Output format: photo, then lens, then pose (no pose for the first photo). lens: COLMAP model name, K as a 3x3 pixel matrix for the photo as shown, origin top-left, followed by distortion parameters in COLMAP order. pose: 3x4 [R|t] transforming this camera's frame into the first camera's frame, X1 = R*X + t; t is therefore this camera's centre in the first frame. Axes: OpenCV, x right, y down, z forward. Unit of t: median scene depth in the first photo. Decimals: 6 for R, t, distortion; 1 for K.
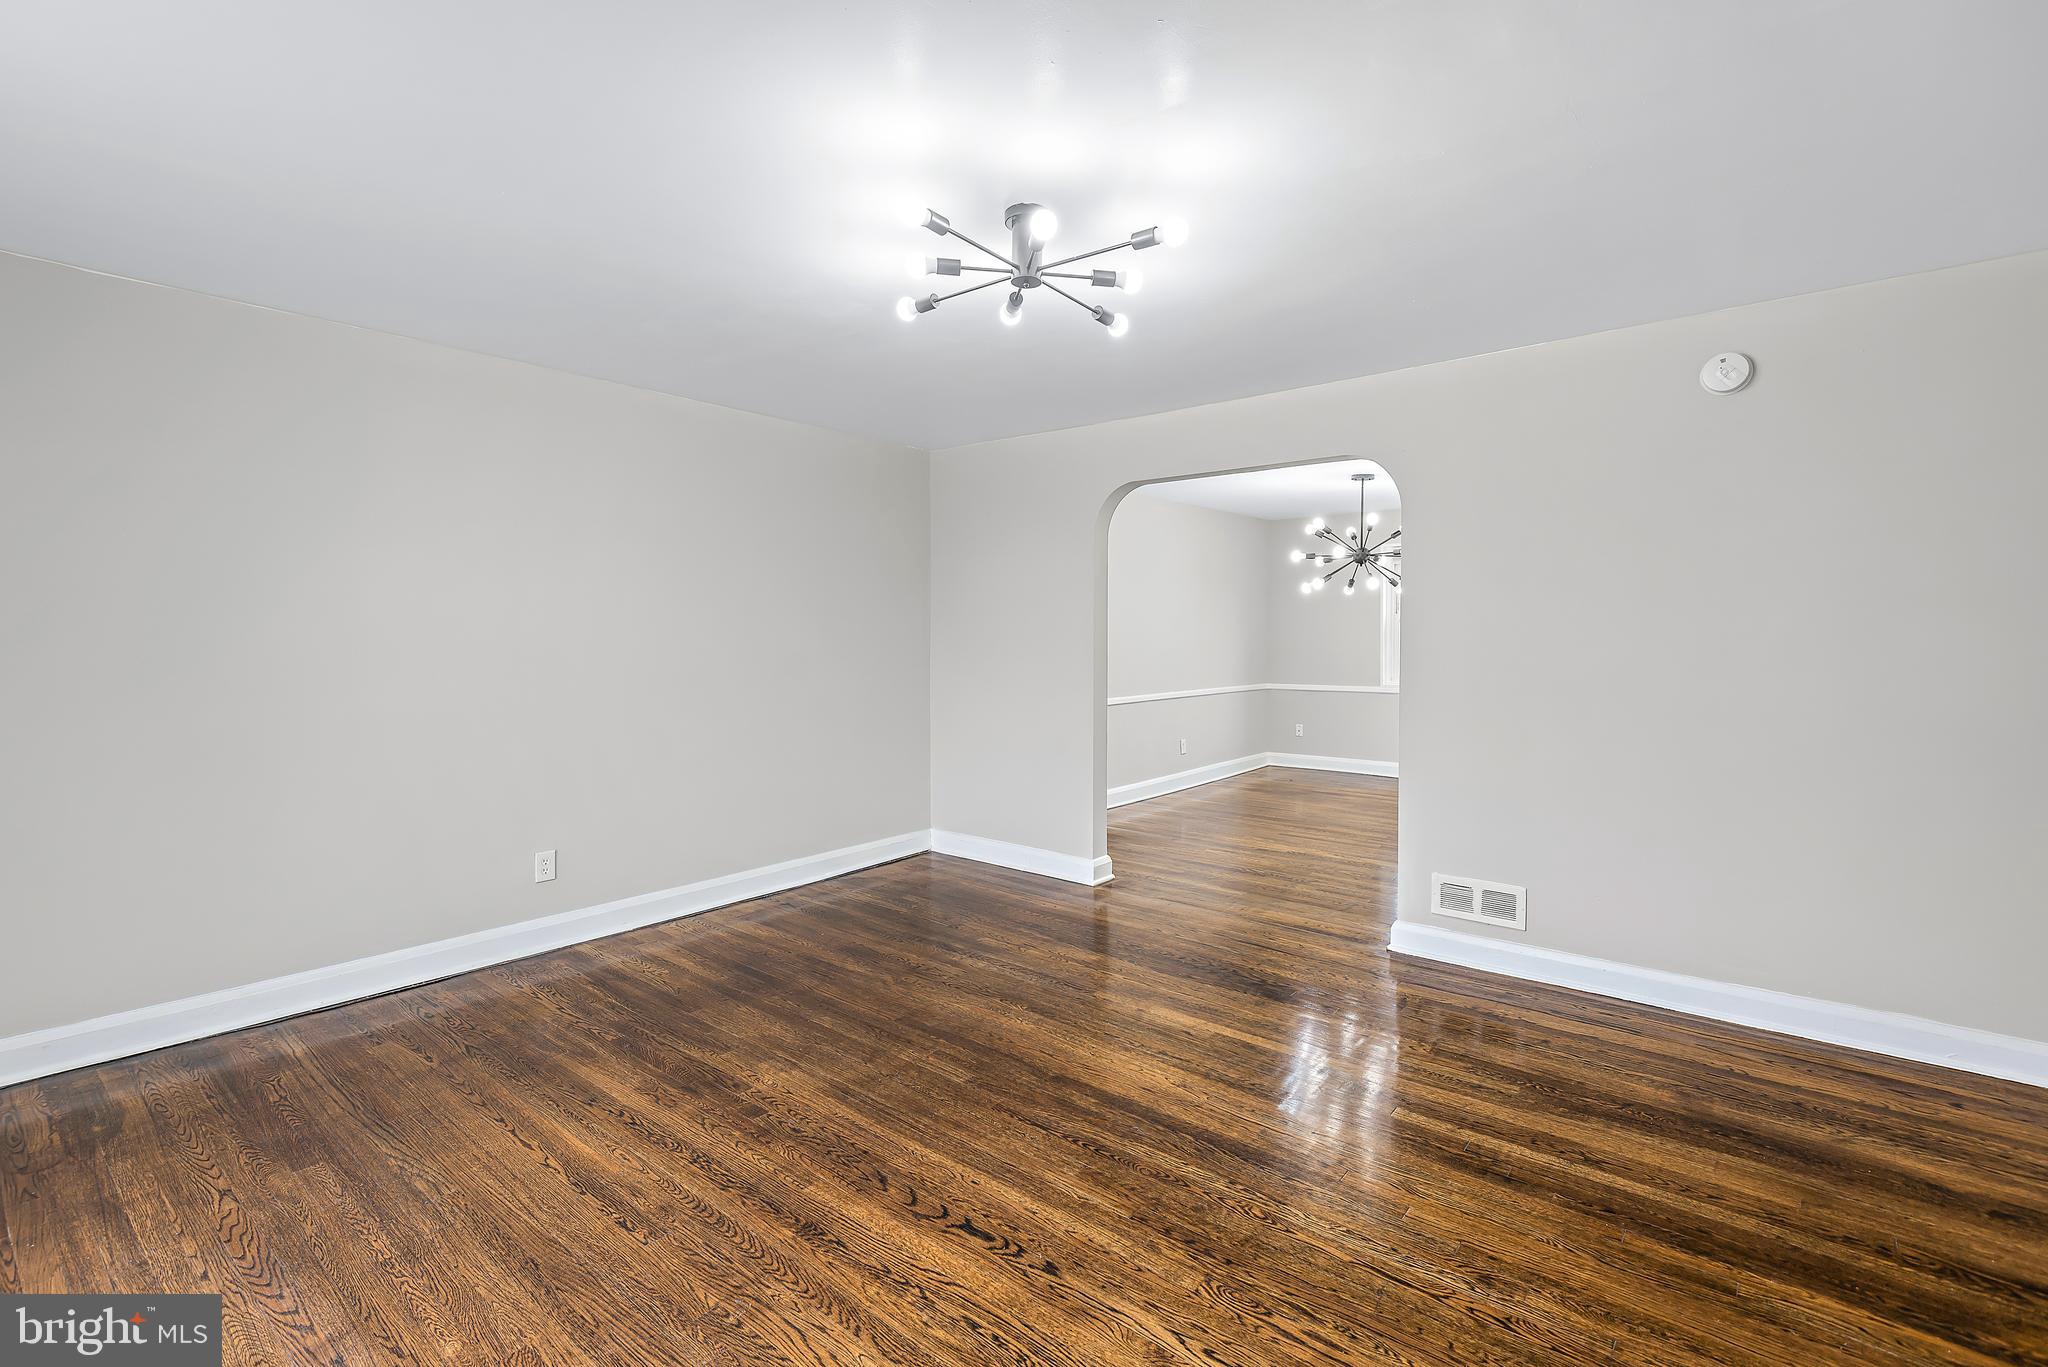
lens RADIAL K [[930.3, 0, 1003.3], [0, 930.3, 642.8], [0, 0, 1]] dist [0.012239, -0.000192]
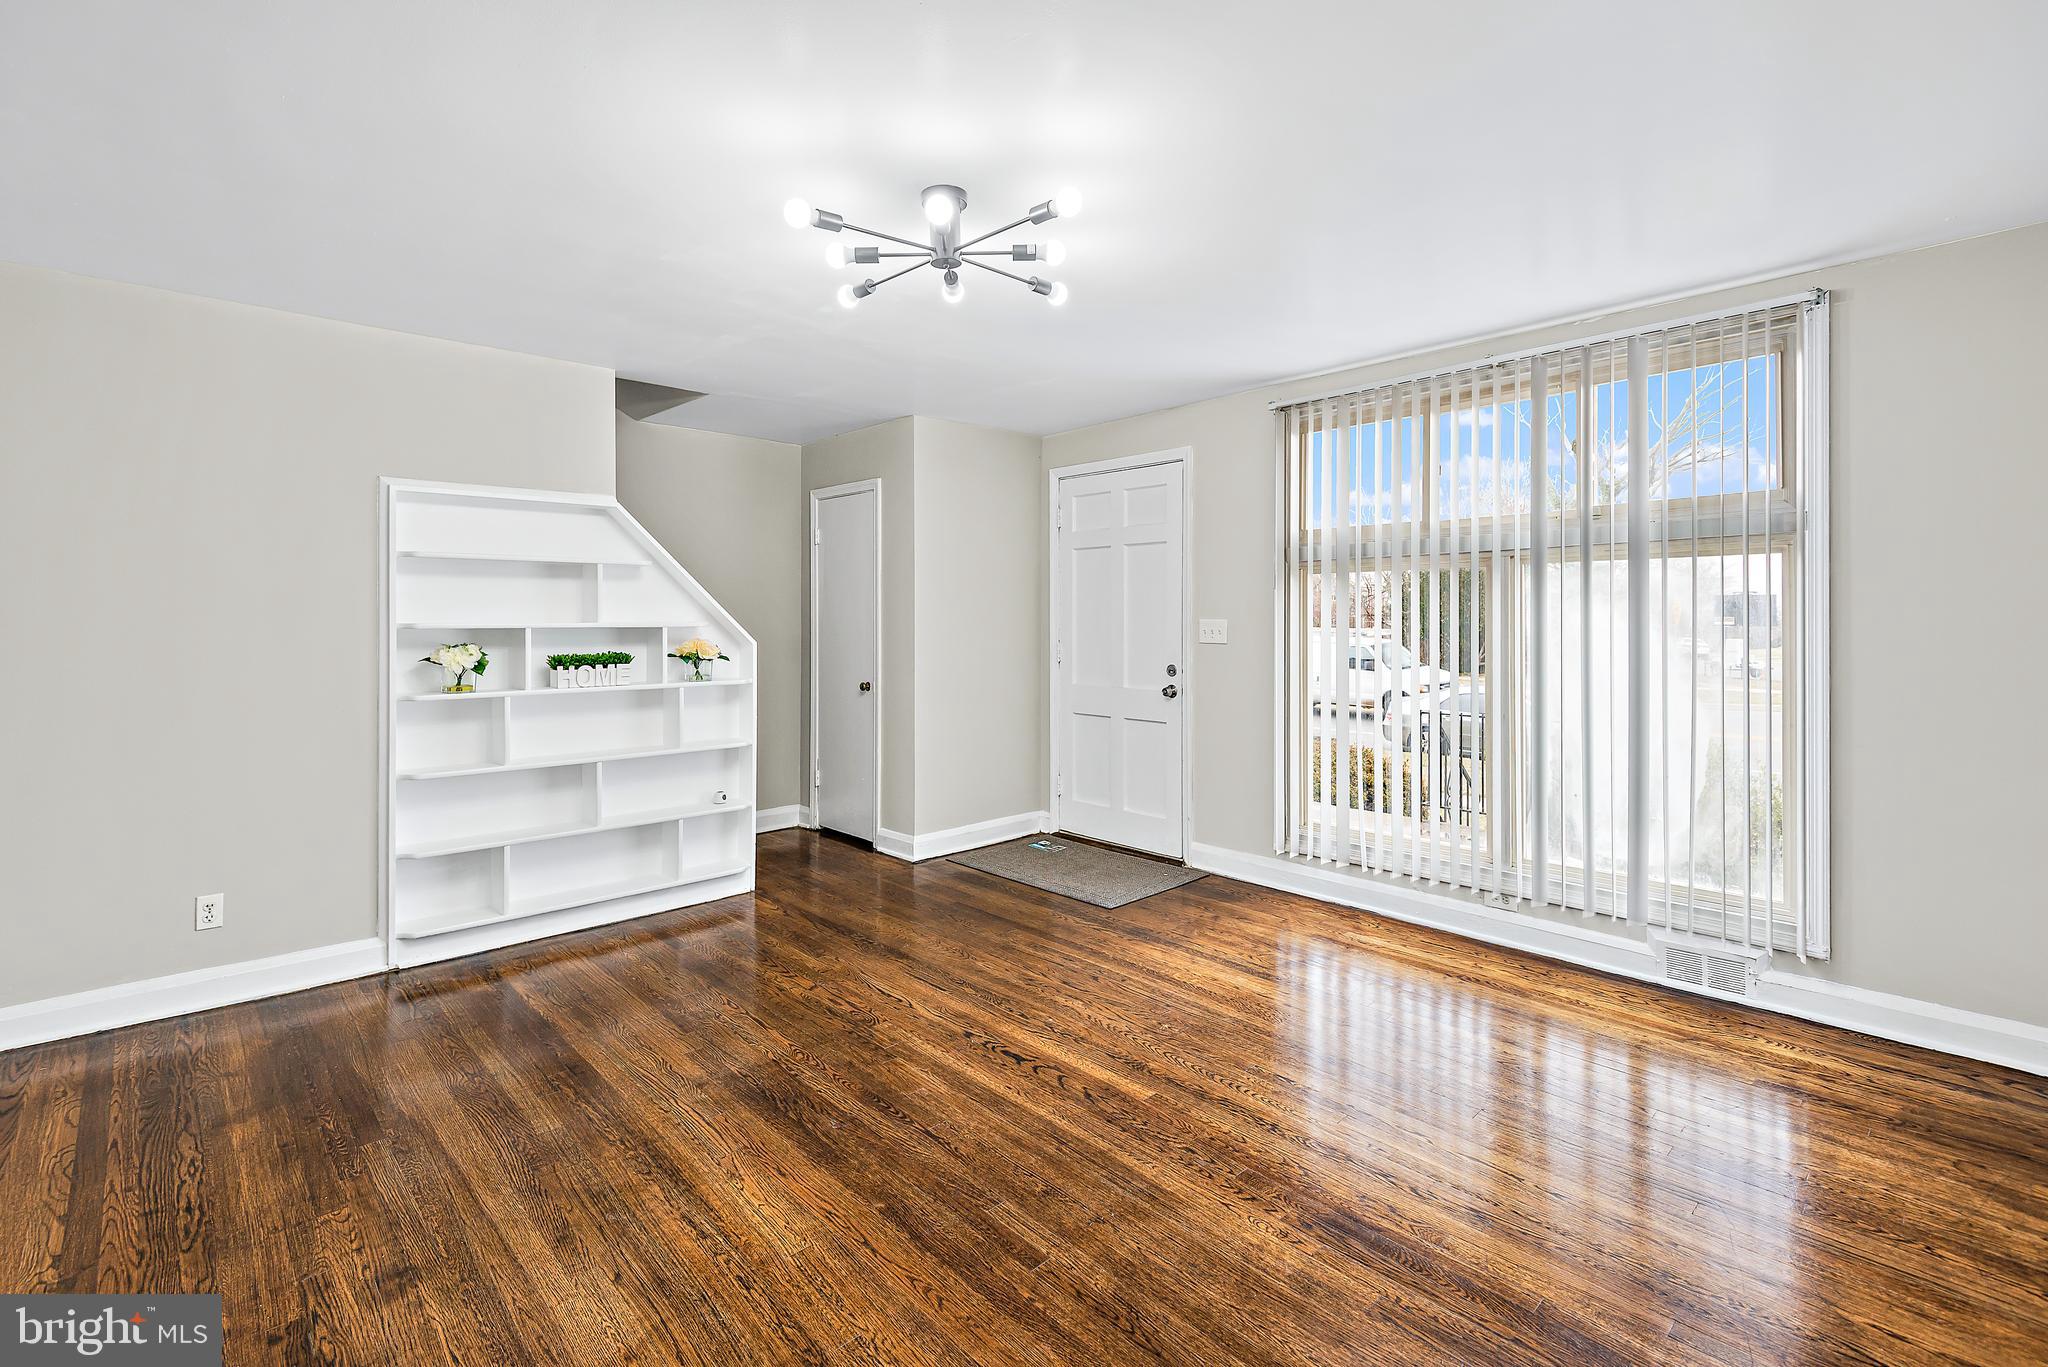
lens RADIAL K [[939.2, 0, 1015.8], [0, 939.2, 607.3], [0, 0, 1]] dist [0.032544, -0.018120]
pose [[-0.992983, 0.003402, 0.118208, -0.165466], [0.002998, 0.999989, -0.003595, -0.017637], [-0.118219, -0.003215, -0.992982, 1.987364]]
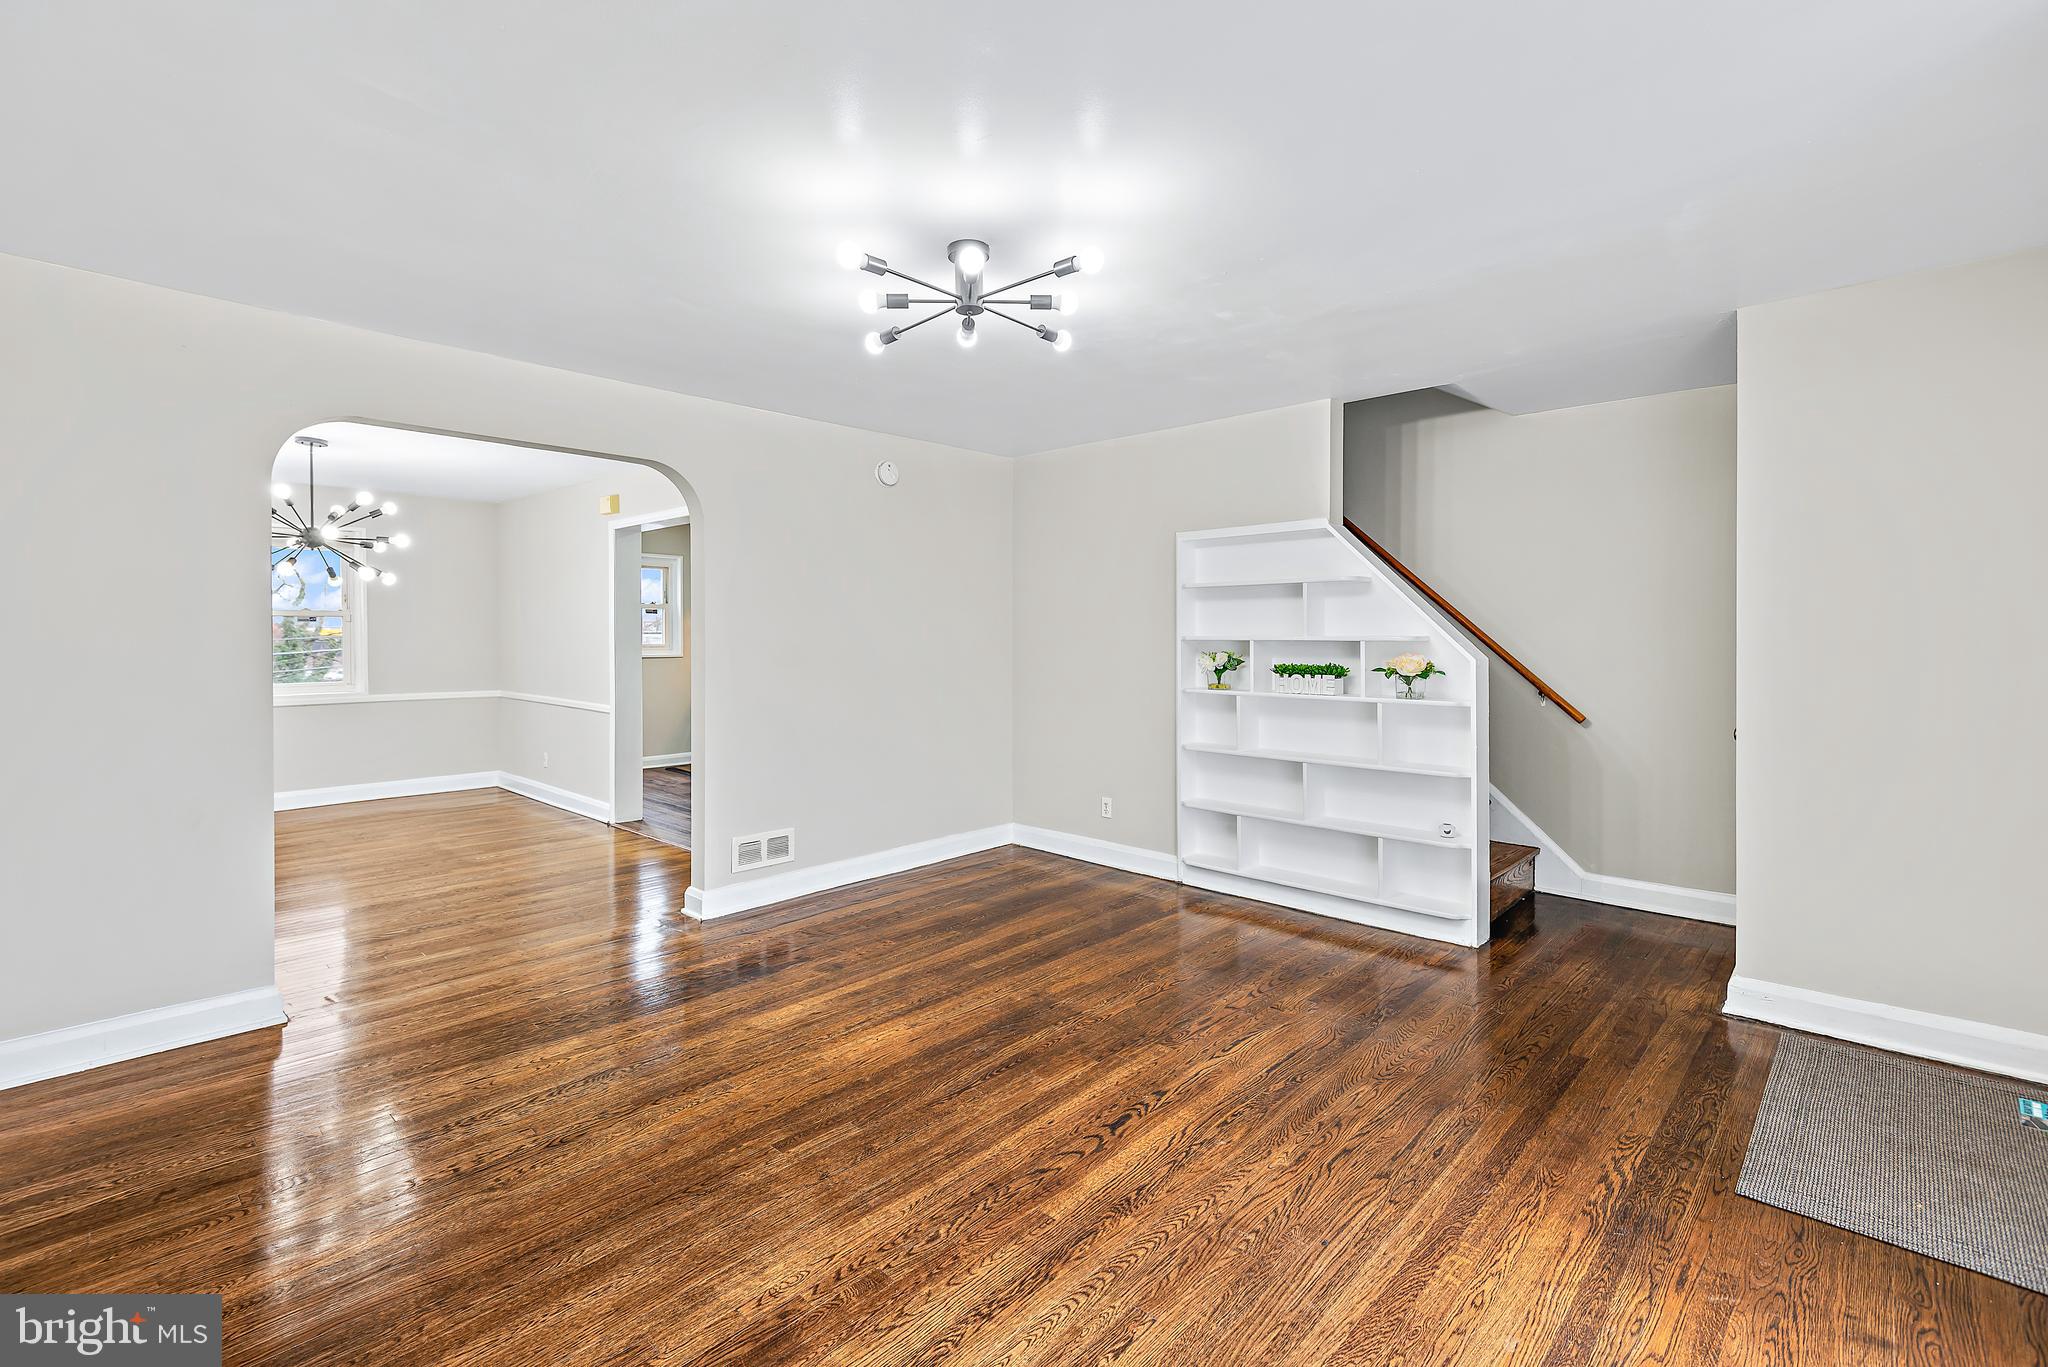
lens RADIAL K [[928.7, 0, 1025.1], [0, 928.7, 628.7], [0, 0, 1]] dist [0.034198, -0.017570]
pose [[0.052893, 0.003658, 0.998593, -1.058785], [0.009919, 0.999942, -0.004189, -0.010911], [-0.998551, 0.010126, 0.052854, 0.881217]]
